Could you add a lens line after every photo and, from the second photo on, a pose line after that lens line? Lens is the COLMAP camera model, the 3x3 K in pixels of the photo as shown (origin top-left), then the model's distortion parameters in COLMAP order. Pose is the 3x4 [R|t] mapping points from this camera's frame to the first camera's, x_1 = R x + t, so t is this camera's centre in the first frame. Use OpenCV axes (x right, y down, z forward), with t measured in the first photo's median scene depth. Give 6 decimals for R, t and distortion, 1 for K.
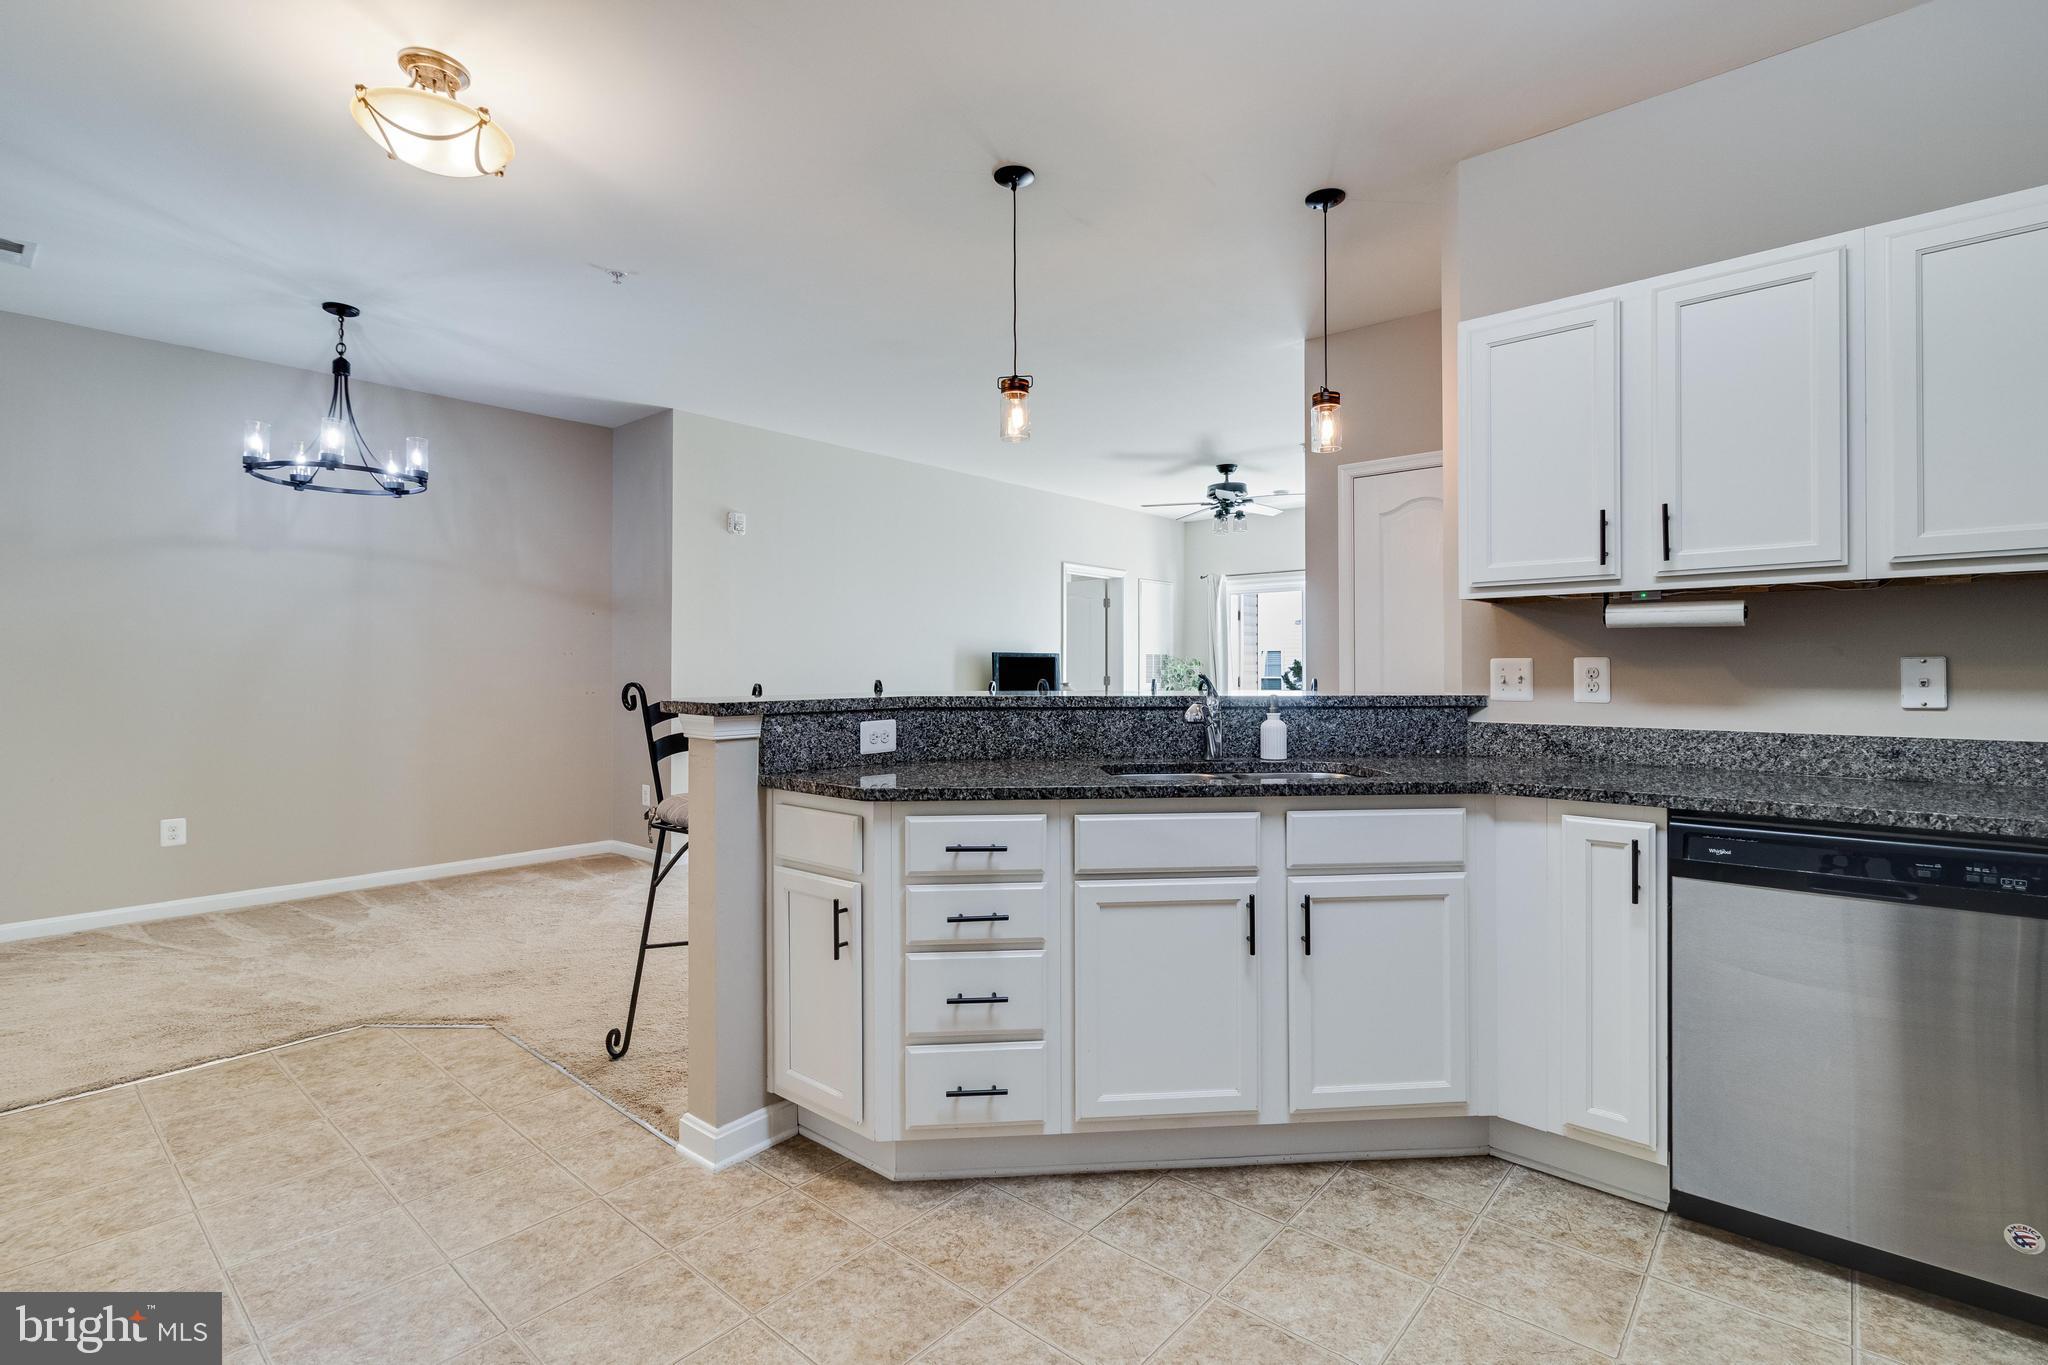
lens RADIAL K [[963.8, 0, 1031.3], [0, 963.8, 661.8], [0, 0, 1]] dist [0.063890, -0.000469]
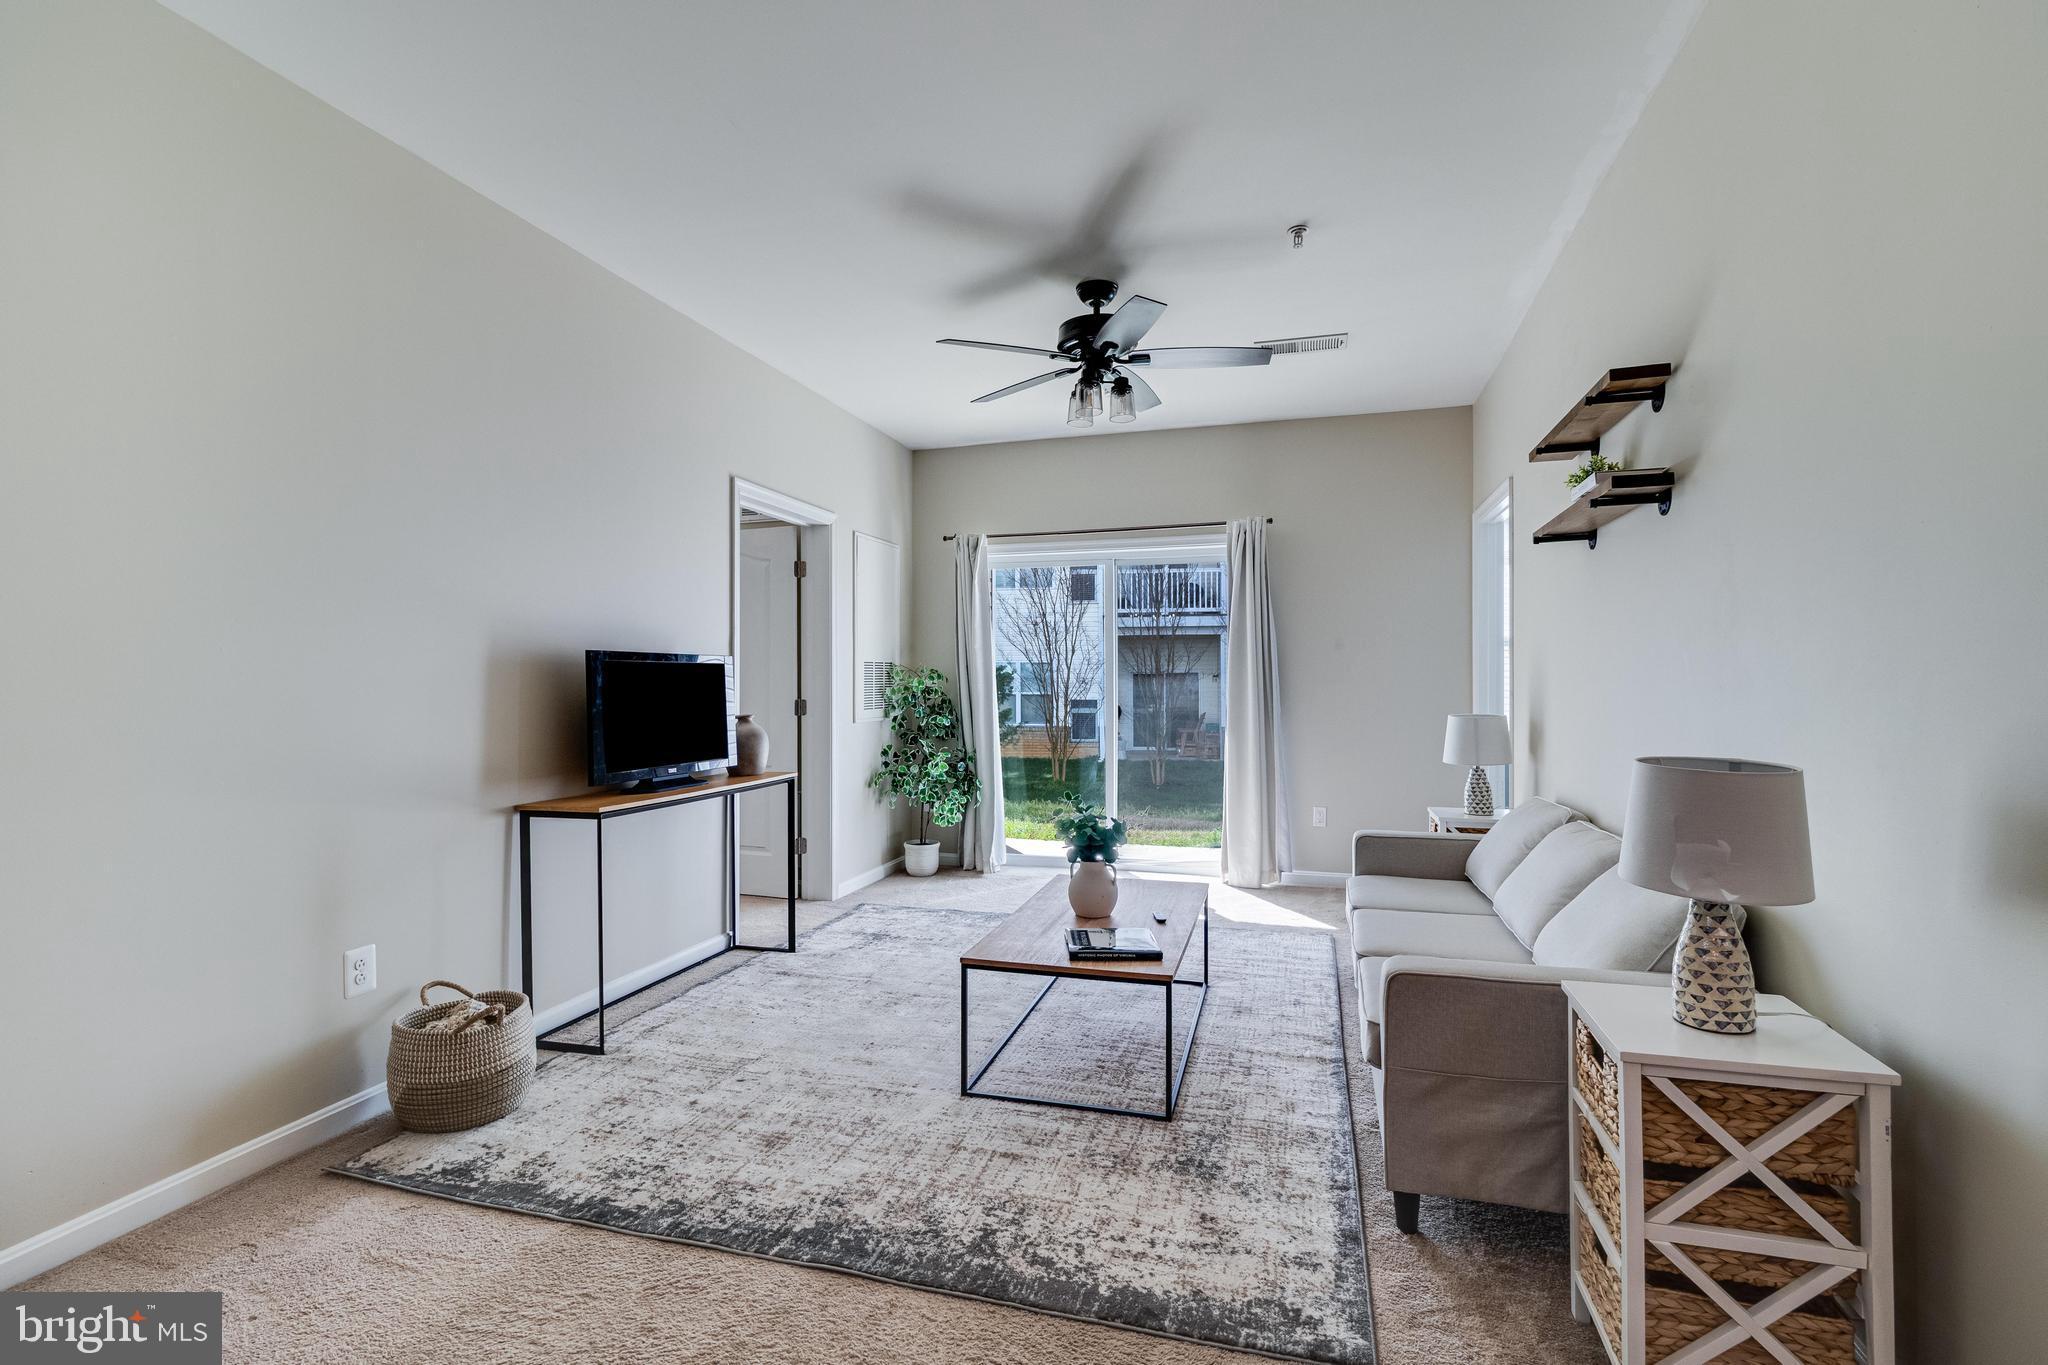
lens RADIAL K [[946.4, 0, 1030.7], [0, 946.4, 679.4], [0, 0, 1]] dist [0.001798, 0.000699]
pose [[0.909520, 0.000301, 0.415659, -0.095051], [-0.001627, 0.999995, 0.002836, 0.005347], [-0.415656, -0.003256, 0.909516, 1.475808]]
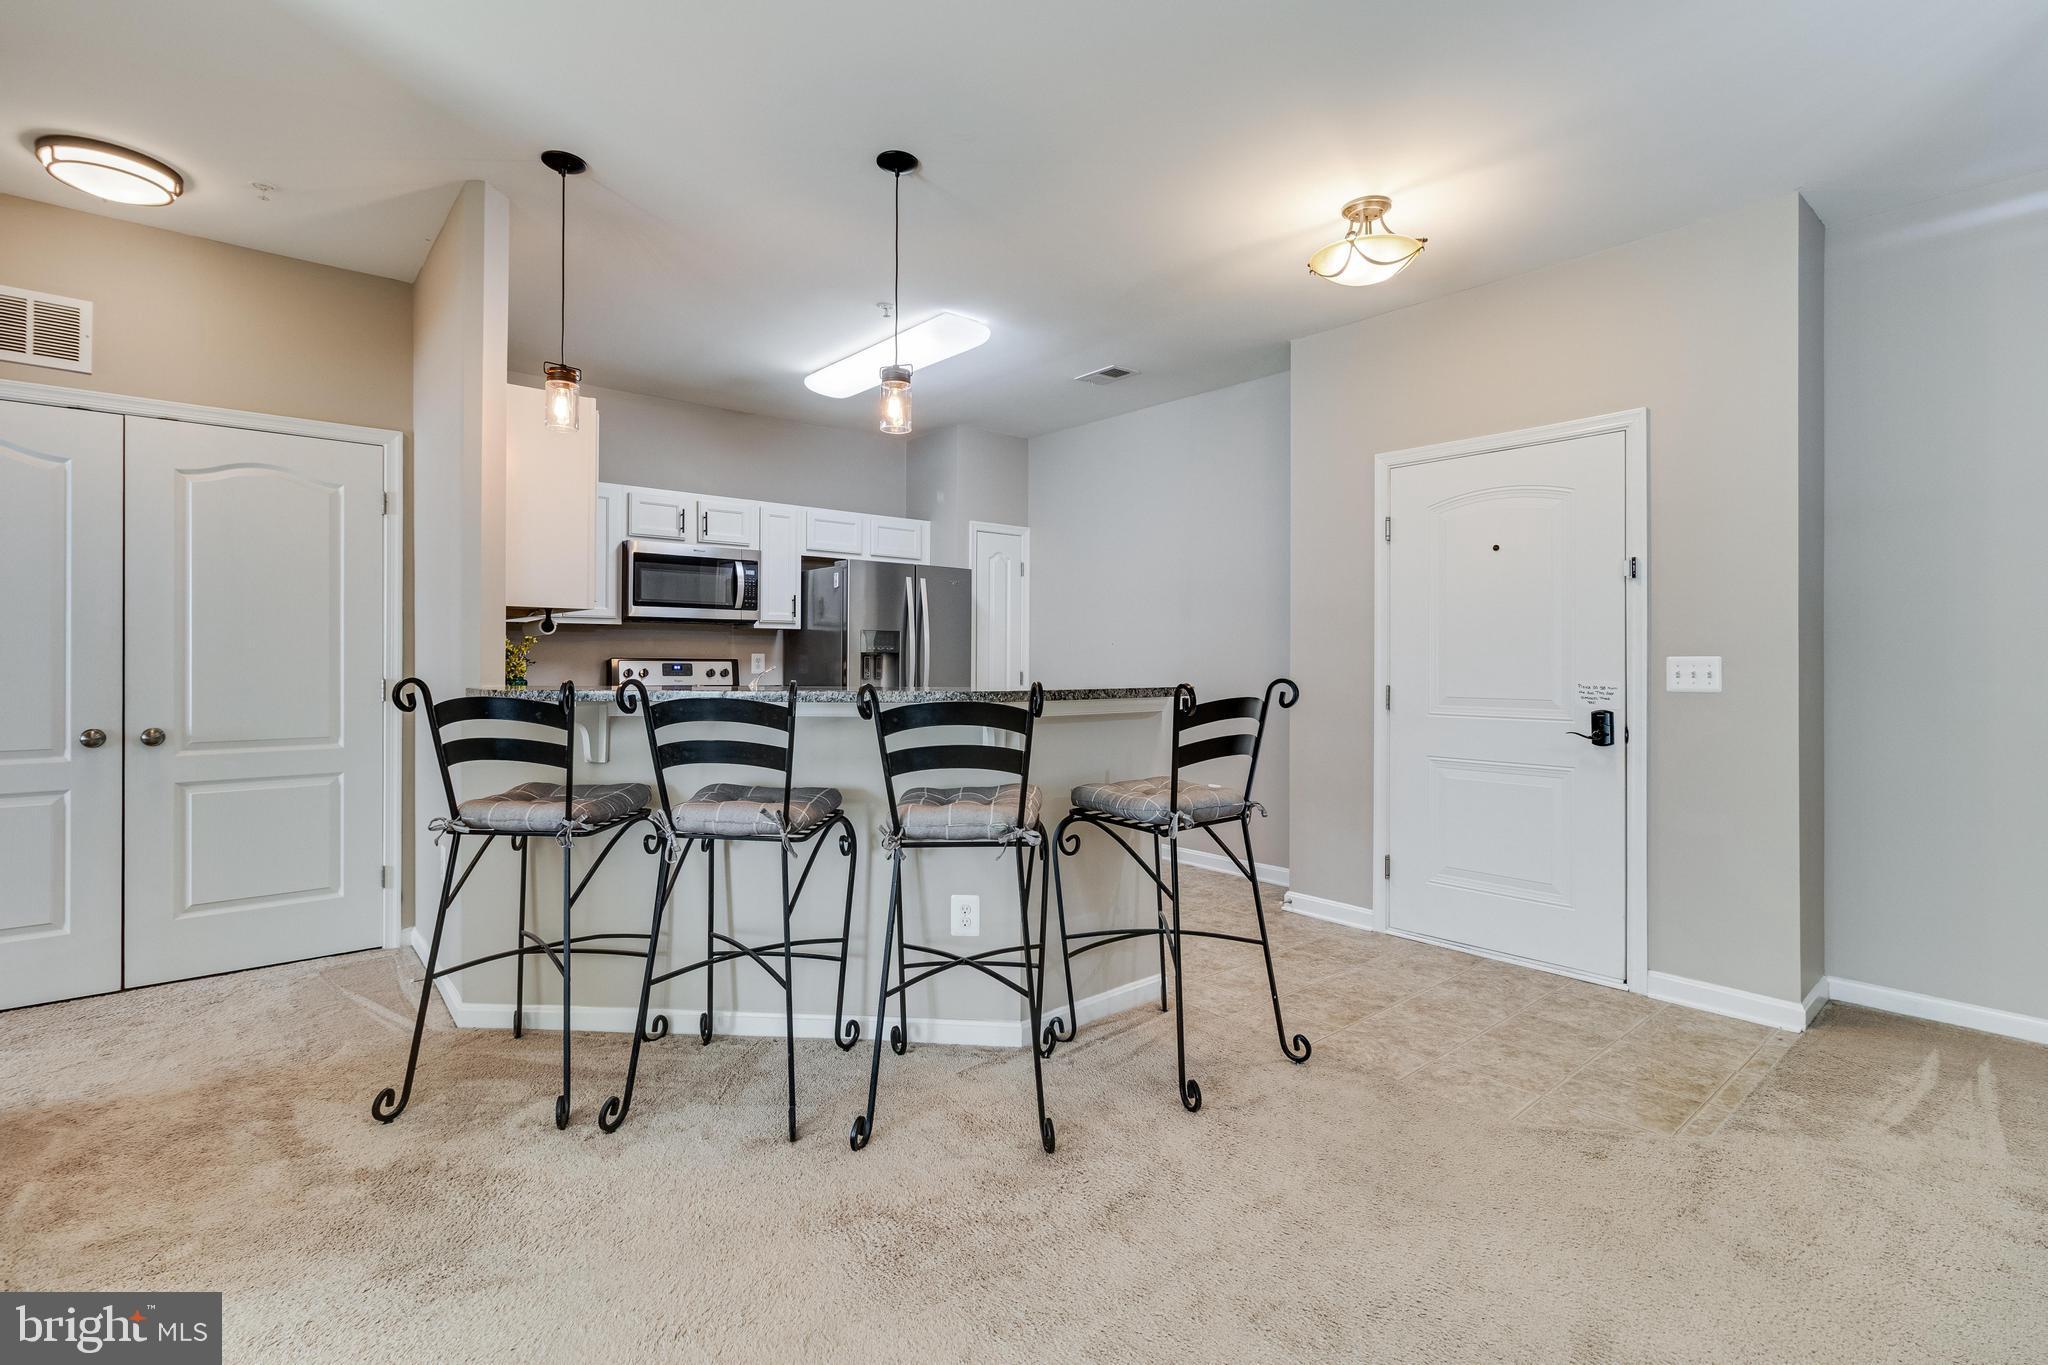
lens RADIAL K [[941.3, 0, 1029.7], [0, 941.3, 664.1], [0, 0, 1]] dist [-0.003162, -0.000239]
pose [[-0.988398, -0.000827, 0.151881, -0.320247], [-0.001070, 0.999998, -0.001519, 0.010720], [-0.151880, -0.001664, -0.988398, 2.084235]]
